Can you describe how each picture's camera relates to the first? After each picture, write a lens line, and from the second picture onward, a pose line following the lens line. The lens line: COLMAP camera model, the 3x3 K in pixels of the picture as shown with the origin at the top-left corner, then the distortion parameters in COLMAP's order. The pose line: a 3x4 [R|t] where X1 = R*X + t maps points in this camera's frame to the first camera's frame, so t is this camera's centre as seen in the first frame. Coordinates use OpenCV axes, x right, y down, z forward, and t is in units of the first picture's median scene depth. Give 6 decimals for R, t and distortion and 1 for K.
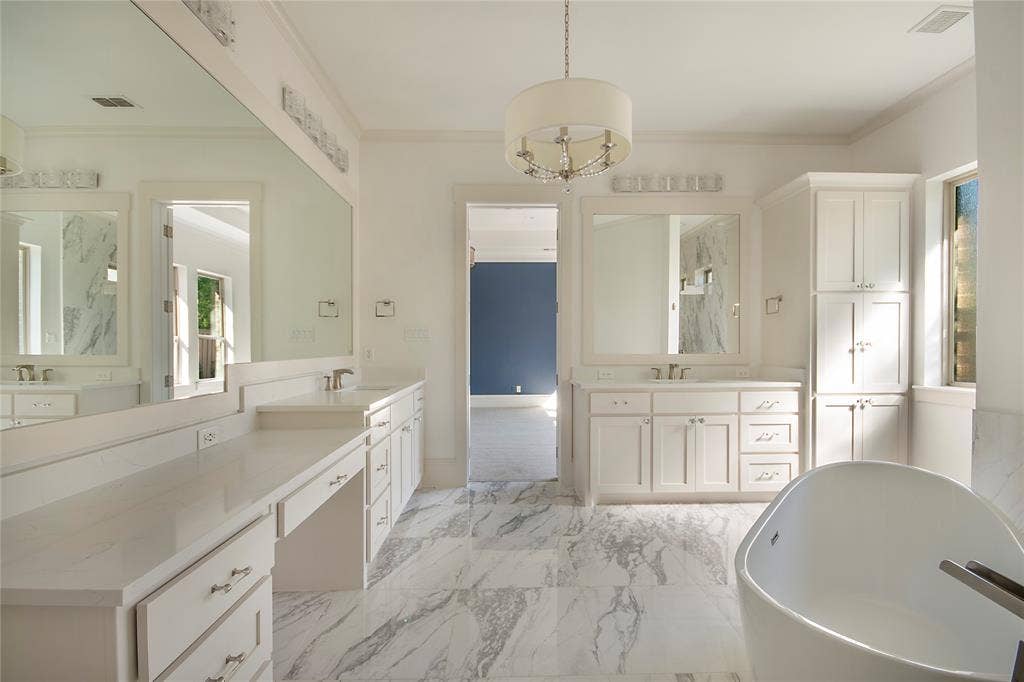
lens RADIAL K [[449.0, 0, 509.4], [0, 449.0, 344.7], [0, 0, 1]] dist [0.000521, -0.000180]
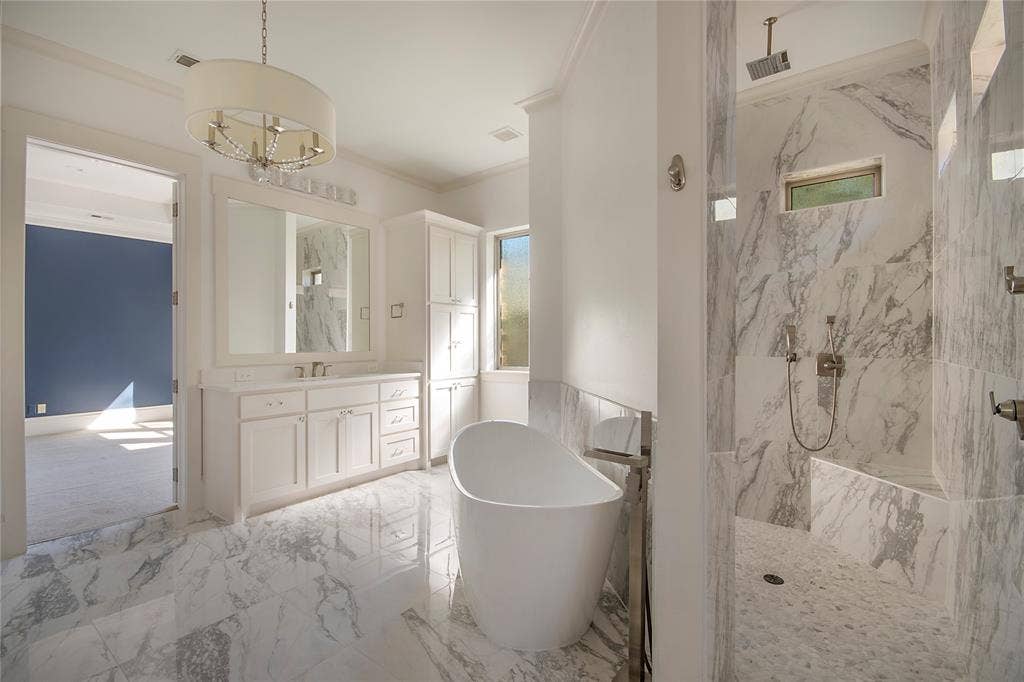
lens RADIAL K [[450.9, 0, 512.0], [0, 450.9, 341.0], [0, 0, 1]] dist [-0.000817, -0.000509]
pose [[0.619396, 0.001935, 0.785077, -0.195396], [0.003534, 0.999980, -0.005253, 0.001893], [-0.785071, 0.006028, 0.619376, 0.003776]]
